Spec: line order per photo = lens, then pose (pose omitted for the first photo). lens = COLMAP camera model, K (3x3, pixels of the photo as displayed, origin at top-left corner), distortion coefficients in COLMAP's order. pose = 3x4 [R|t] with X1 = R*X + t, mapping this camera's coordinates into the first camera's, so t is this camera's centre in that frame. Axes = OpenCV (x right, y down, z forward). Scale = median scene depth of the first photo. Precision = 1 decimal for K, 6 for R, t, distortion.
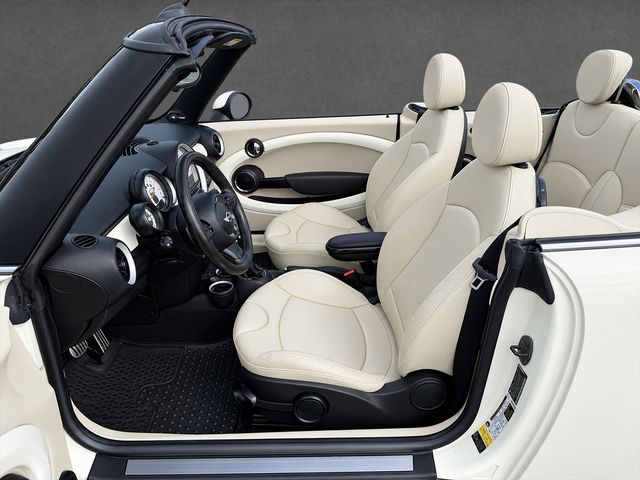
lens RADIAL K [[445.5, 0, 320.0], [0, 445.5, 240.0], [0, 0, 1]] dist [0.022996, -0.001728]
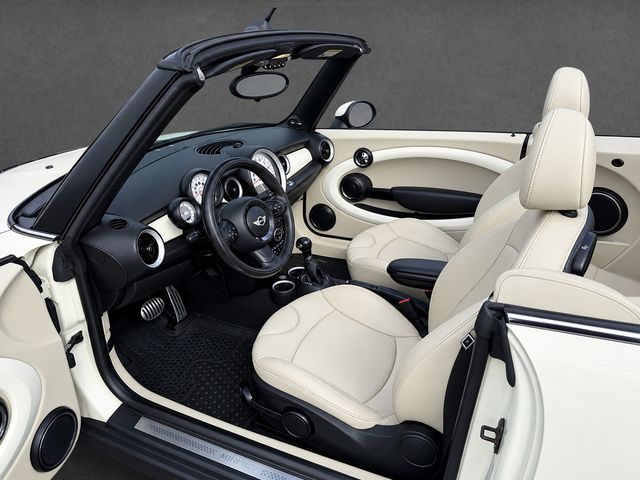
lens RADIAL K [[441.2, 0, 320.0], [0, 441.2, 240.0], [0, 0, 1]] dist [0.002417, -0.002271]
pose [[0.906517, 0.162720, -0.389550, 0.200913], [-0.165655, 0.985833, 0.026300, -0.035643], [0.388311, 0.040689, 0.920630, 0.059831]]
